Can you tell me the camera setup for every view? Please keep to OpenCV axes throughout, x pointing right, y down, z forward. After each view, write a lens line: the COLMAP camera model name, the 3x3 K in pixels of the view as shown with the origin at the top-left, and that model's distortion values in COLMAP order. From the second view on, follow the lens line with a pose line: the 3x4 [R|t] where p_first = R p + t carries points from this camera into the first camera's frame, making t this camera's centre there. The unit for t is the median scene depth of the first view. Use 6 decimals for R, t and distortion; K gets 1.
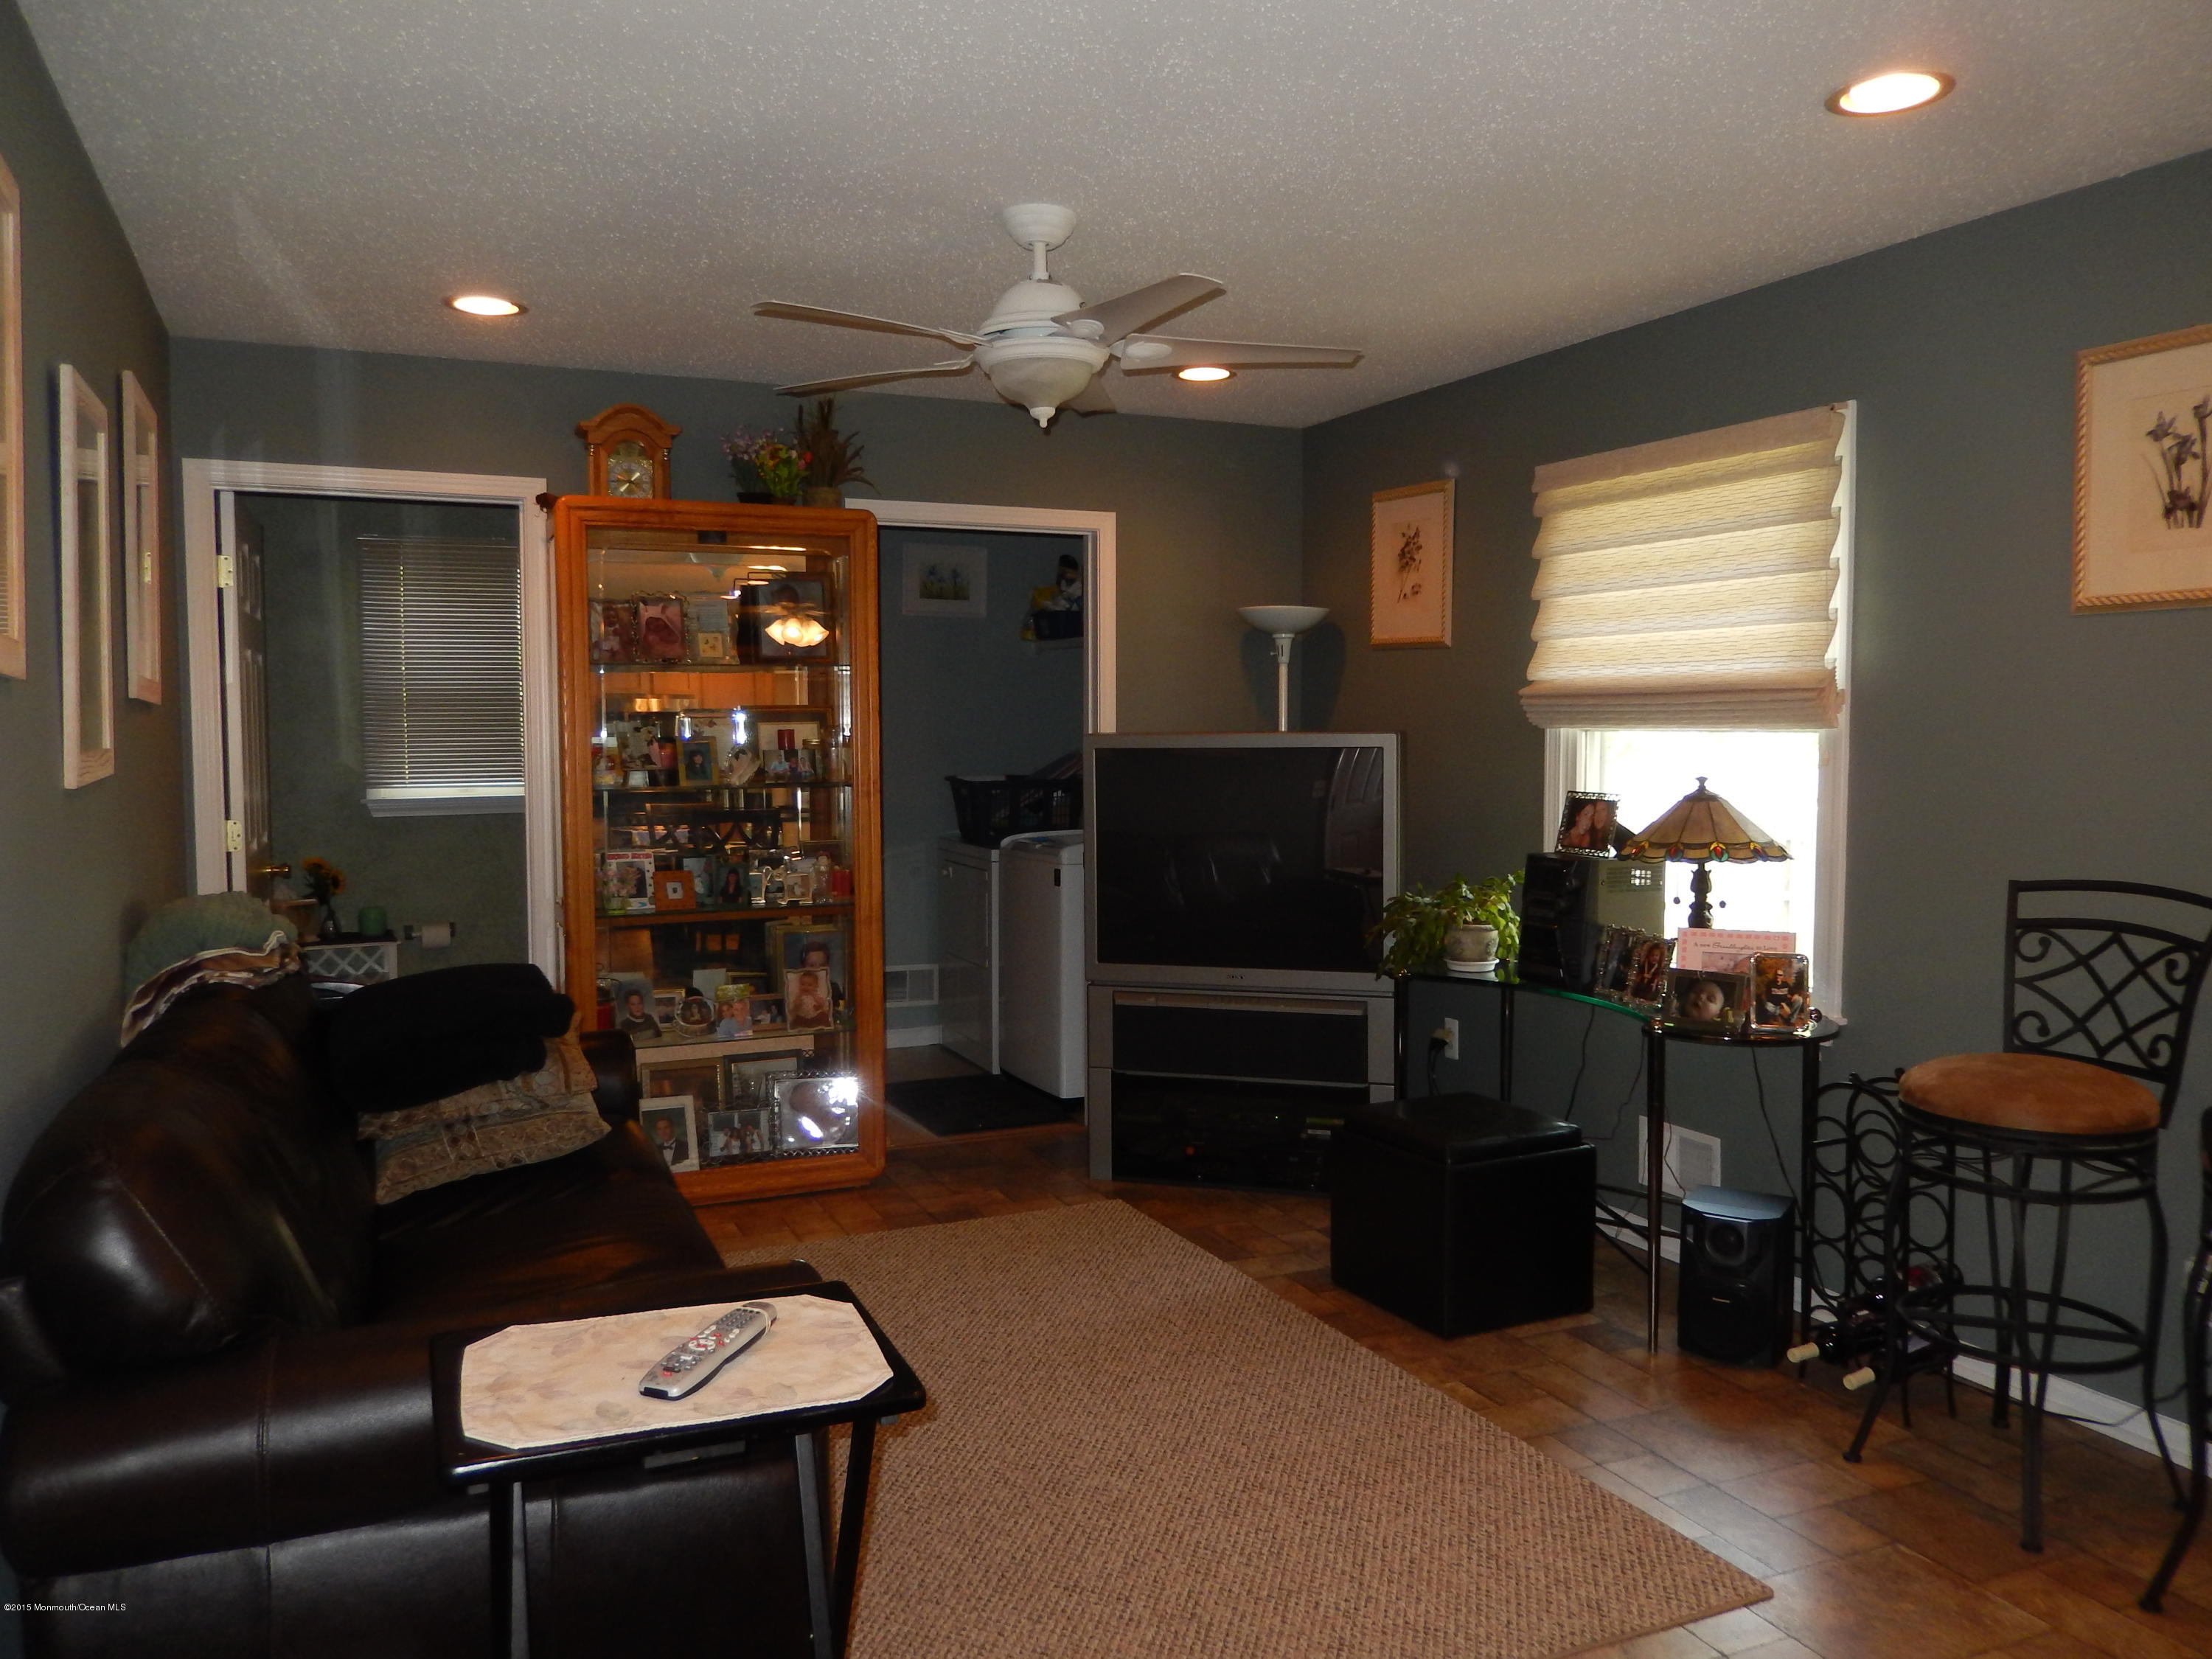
lens RADIAL K [[1663.1, 0, 1106.0], [0, 1663.1, 829.5], [0, 0, 1]] dist [-0.002956, -0.012596]
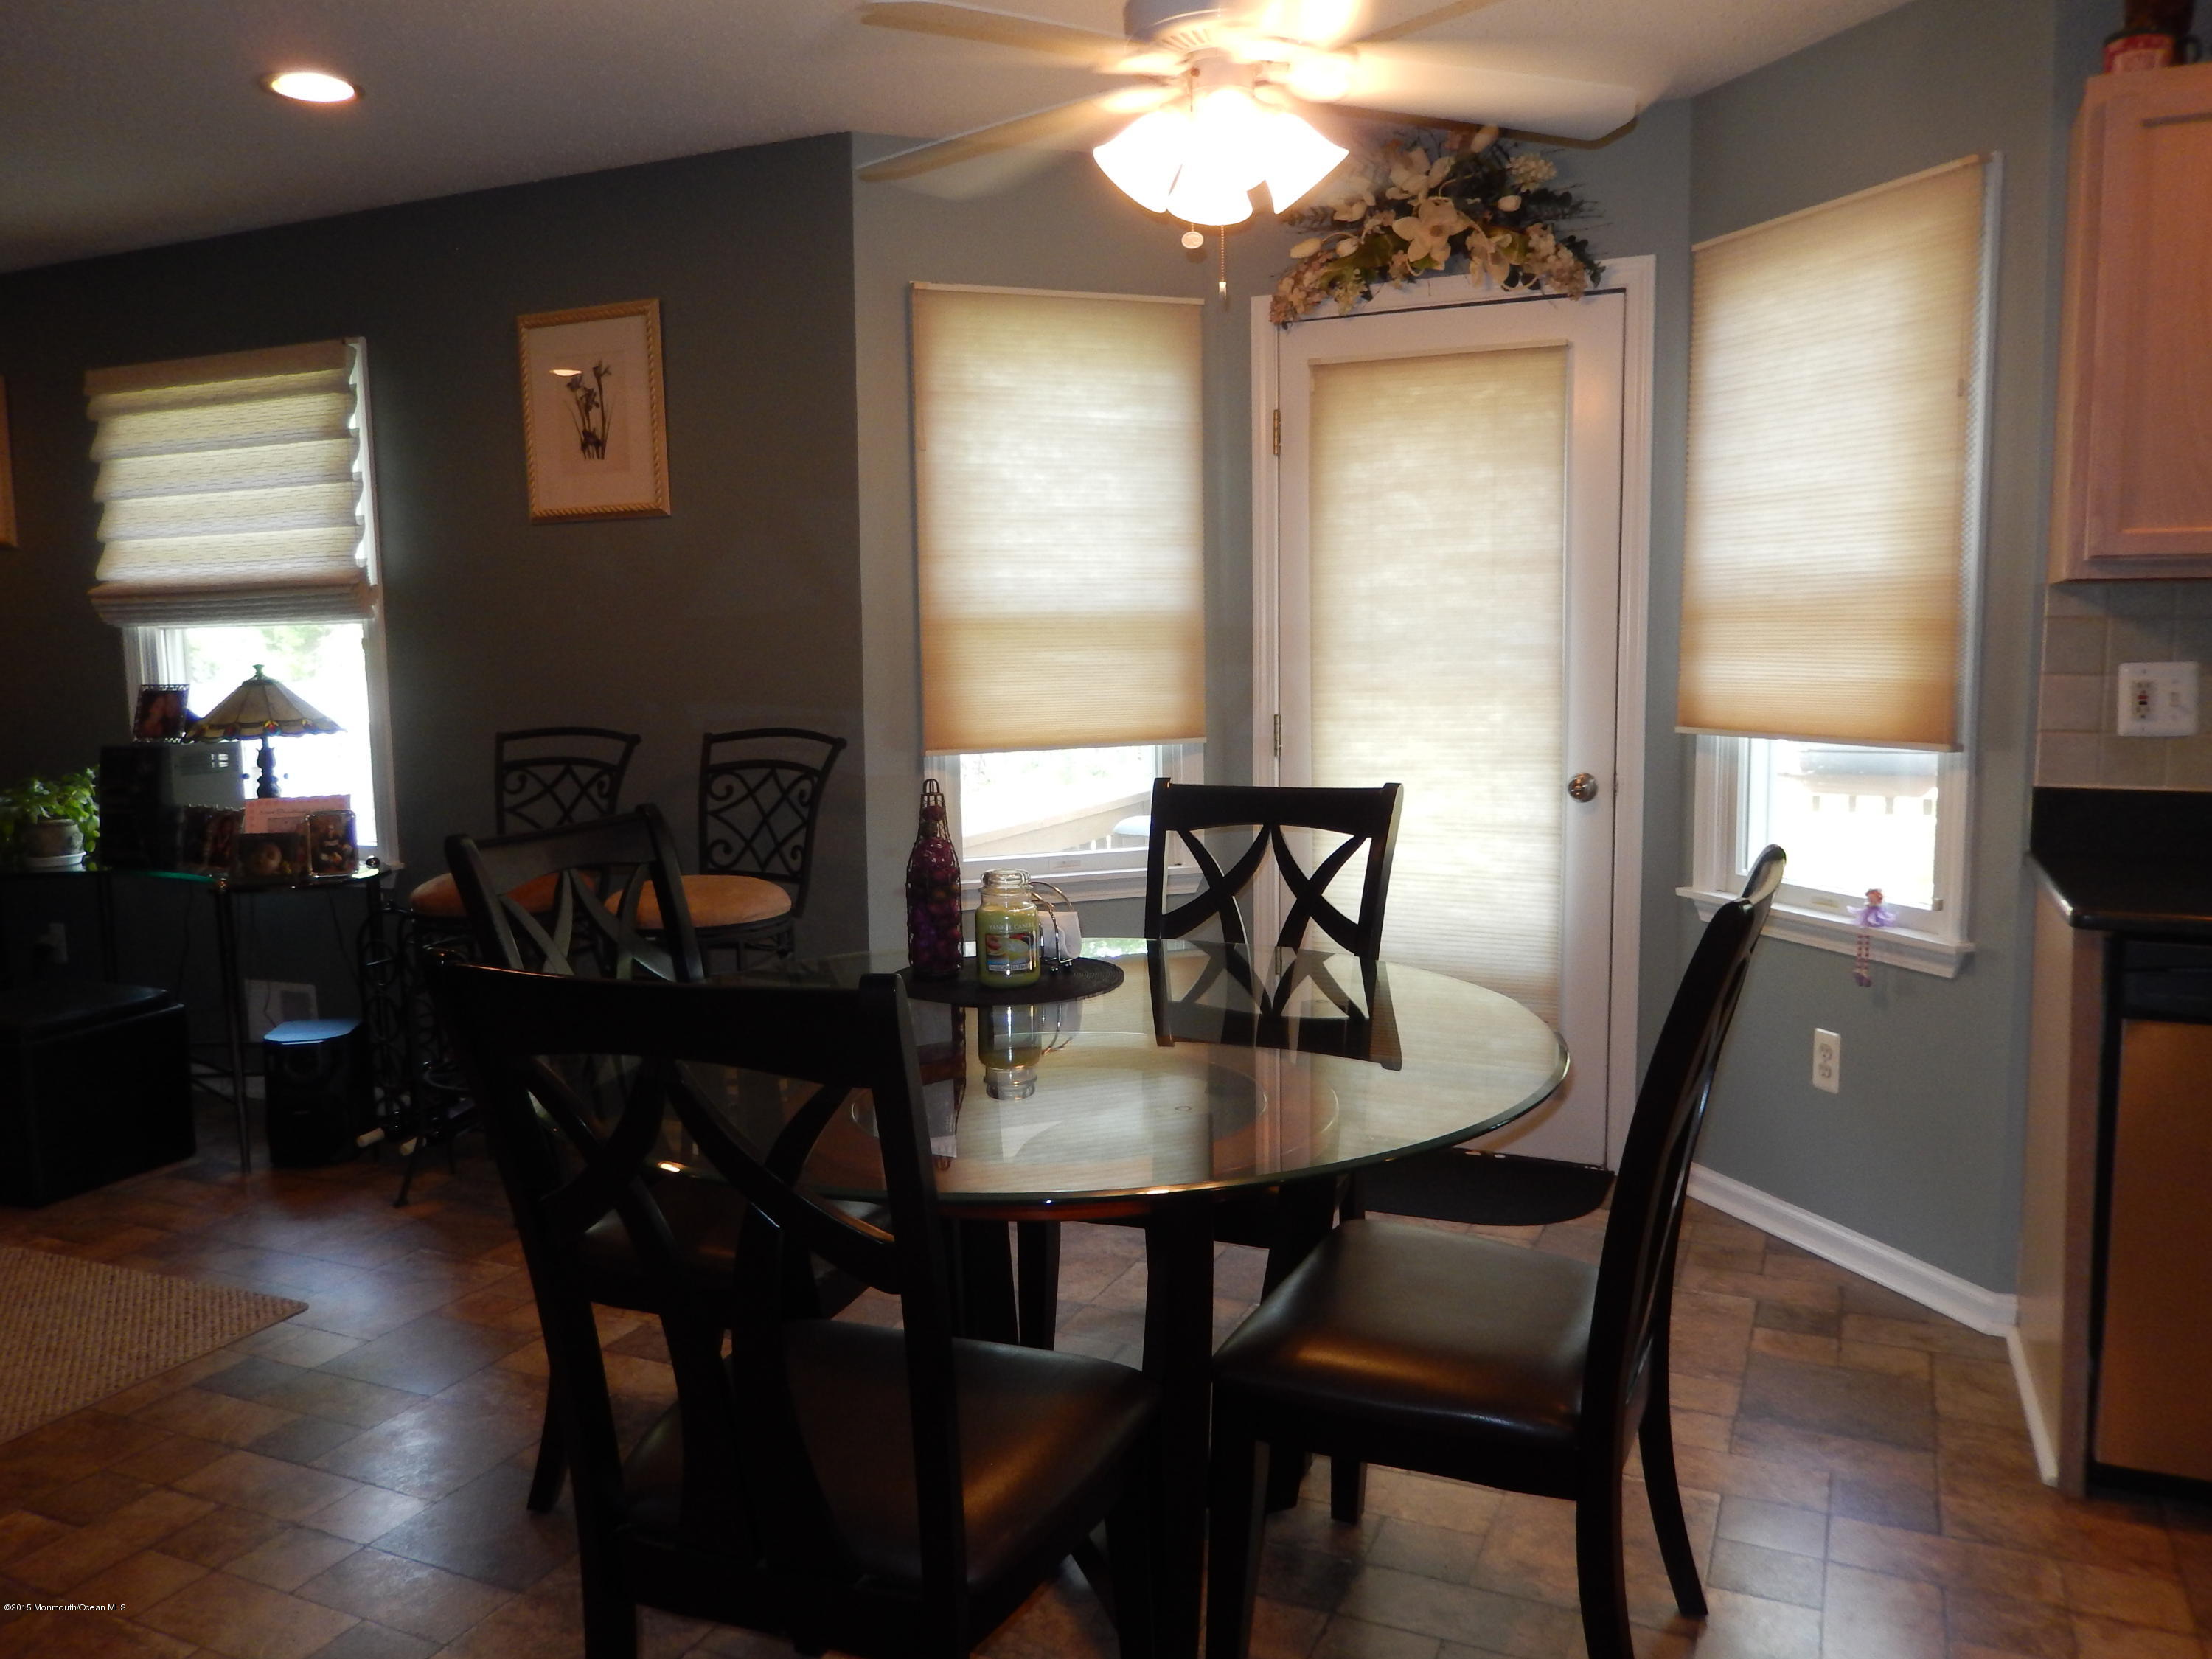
lens RADIAL K [[1693.6, 0, 1109.1], [0, 1693.6, 812.4], [0, 0, 1]] dist [-0.000378, -0.001017]
pose [[0.758133, -0.087209, 0.646243, 0.049190], [0.064057, 0.996184, 0.059286, 0.038412], [-0.648947, -0.003550, 0.760826, -0.250515]]
